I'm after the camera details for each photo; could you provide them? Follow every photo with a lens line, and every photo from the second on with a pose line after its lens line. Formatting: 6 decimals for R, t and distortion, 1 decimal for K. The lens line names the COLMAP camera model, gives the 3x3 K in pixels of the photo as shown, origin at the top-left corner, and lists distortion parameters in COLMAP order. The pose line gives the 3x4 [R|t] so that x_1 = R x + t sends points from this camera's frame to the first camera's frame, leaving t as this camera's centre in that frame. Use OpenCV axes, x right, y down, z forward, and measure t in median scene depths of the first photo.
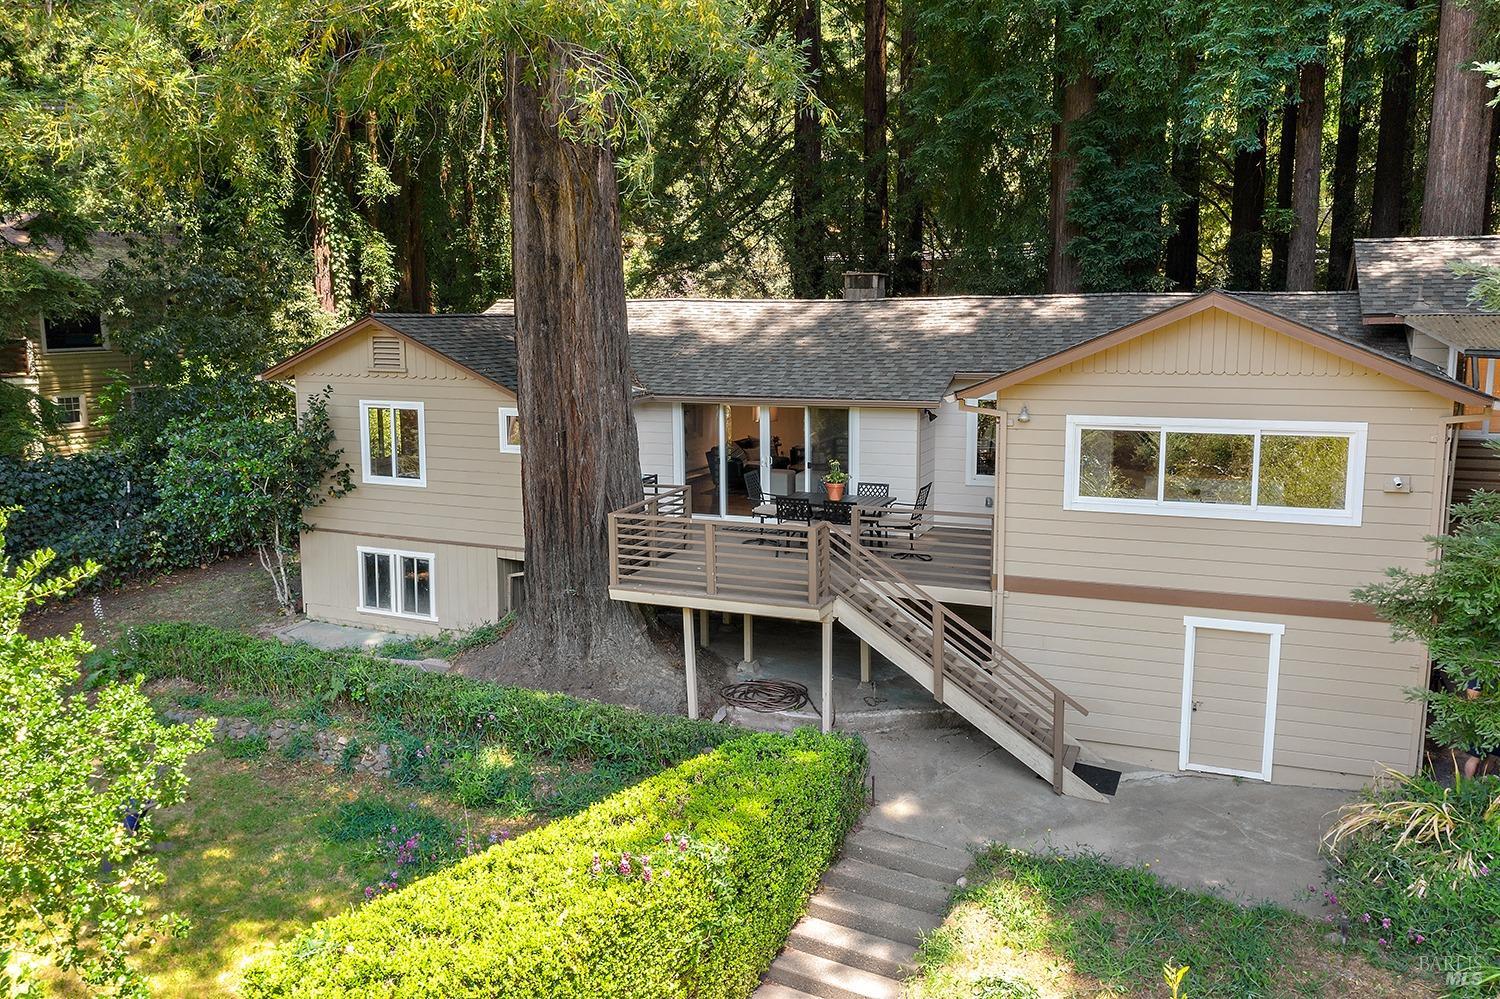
lens RADIAL K [[1205.6, 0, 756.8], [0, 1205.6, 489.7], [0, 0, 1]] dist [-0.003294, -0.001122]
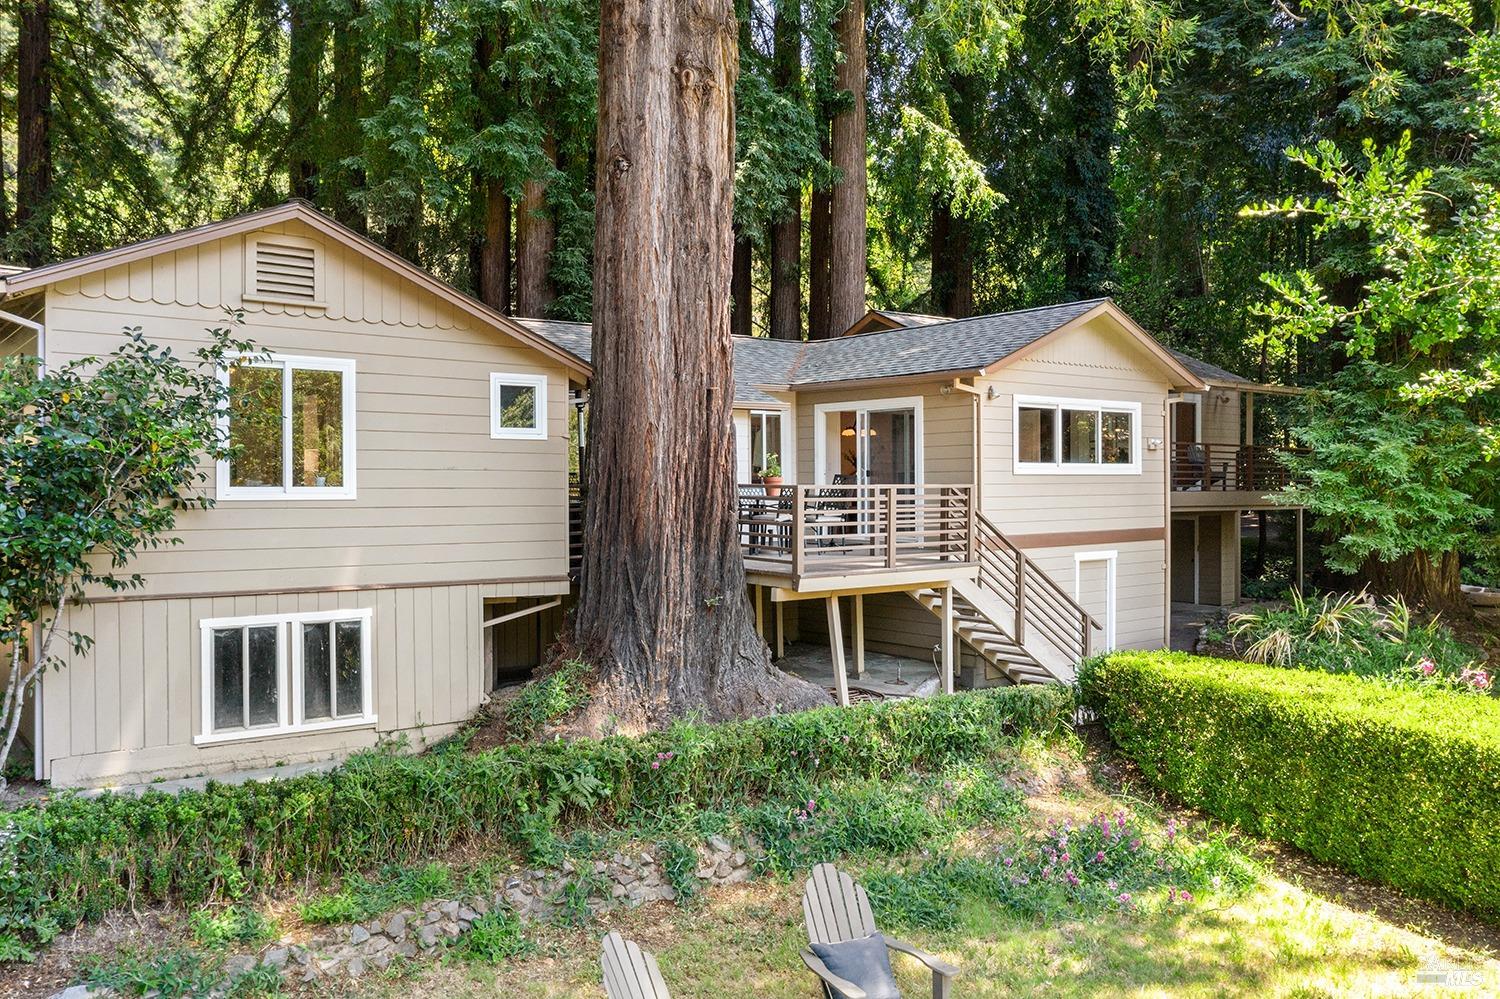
lens RADIAL K [[1205.6, 0, 756.8], [0, 1205.6, 489.7], [0, 0, 1]] dist [-0.003294, -0.001122]
pose [[0.459503, -0.007774, 0.888142, -0.714753], [0.125676, 0.990470, -0.056352, 0.052292], [-0.879240, 0.137513, 0.456101, 0.540075]]
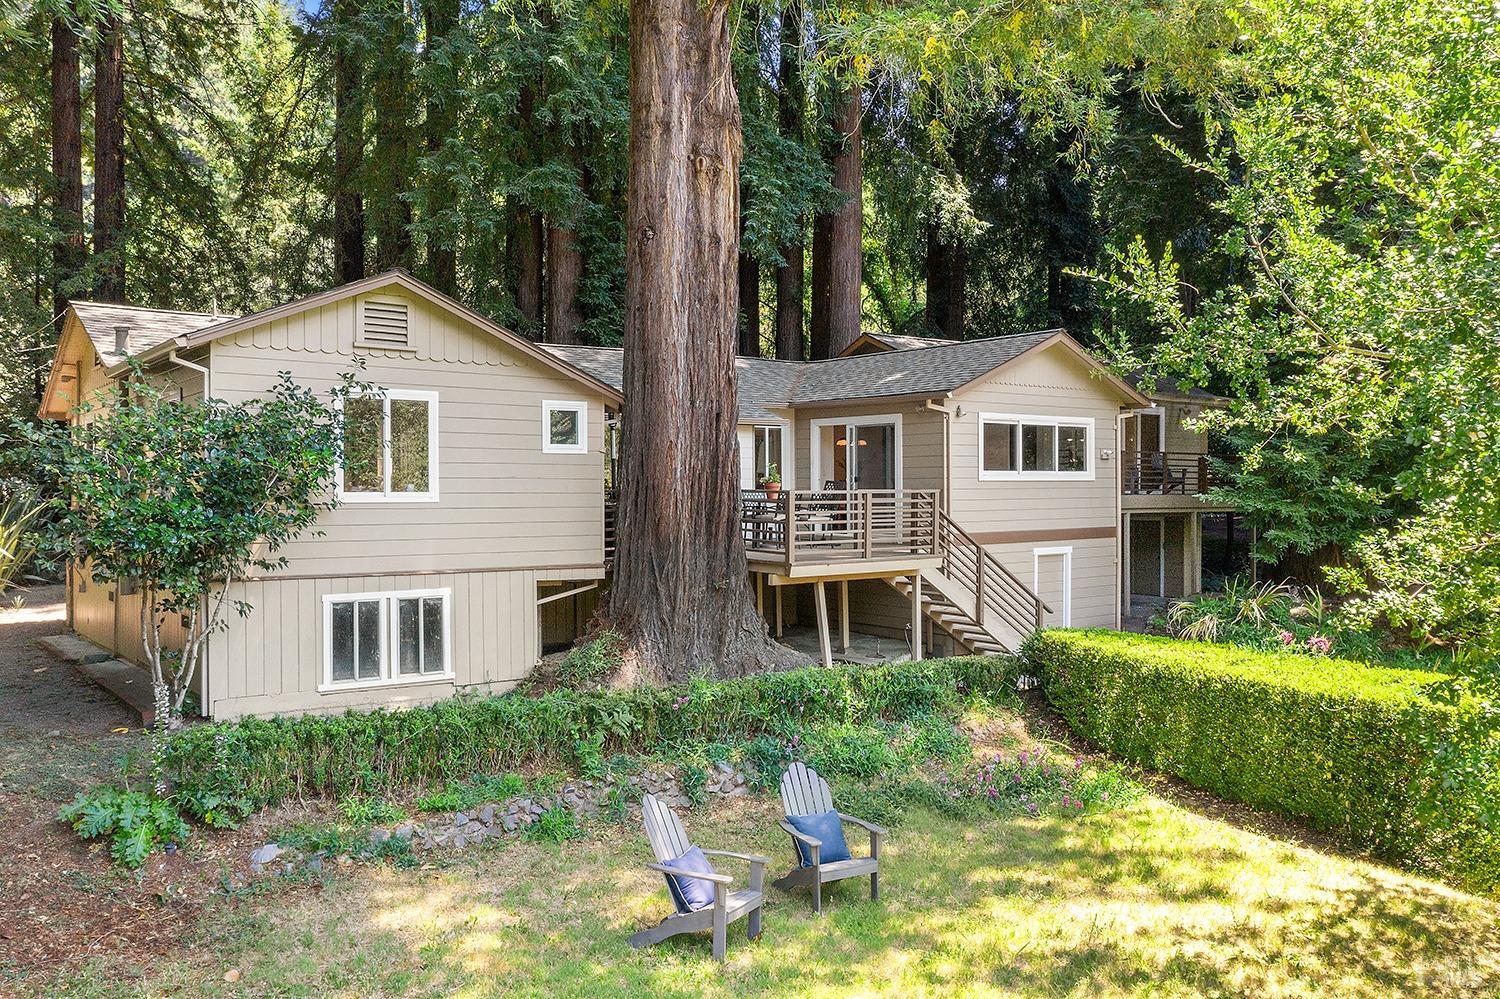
lens RADIAL K [[1205.6, 0, 756.8], [0, 1205.6, 489.7], [0, 0, 1]] dist [-0.003294, -0.001122]
pose [[0.469083, -0.006734, 0.883128, -0.850814], [0.123226, 0.990688, -0.057898, 0.059244], [-0.874515, 0.135983, 0.465545, 0.459539]]
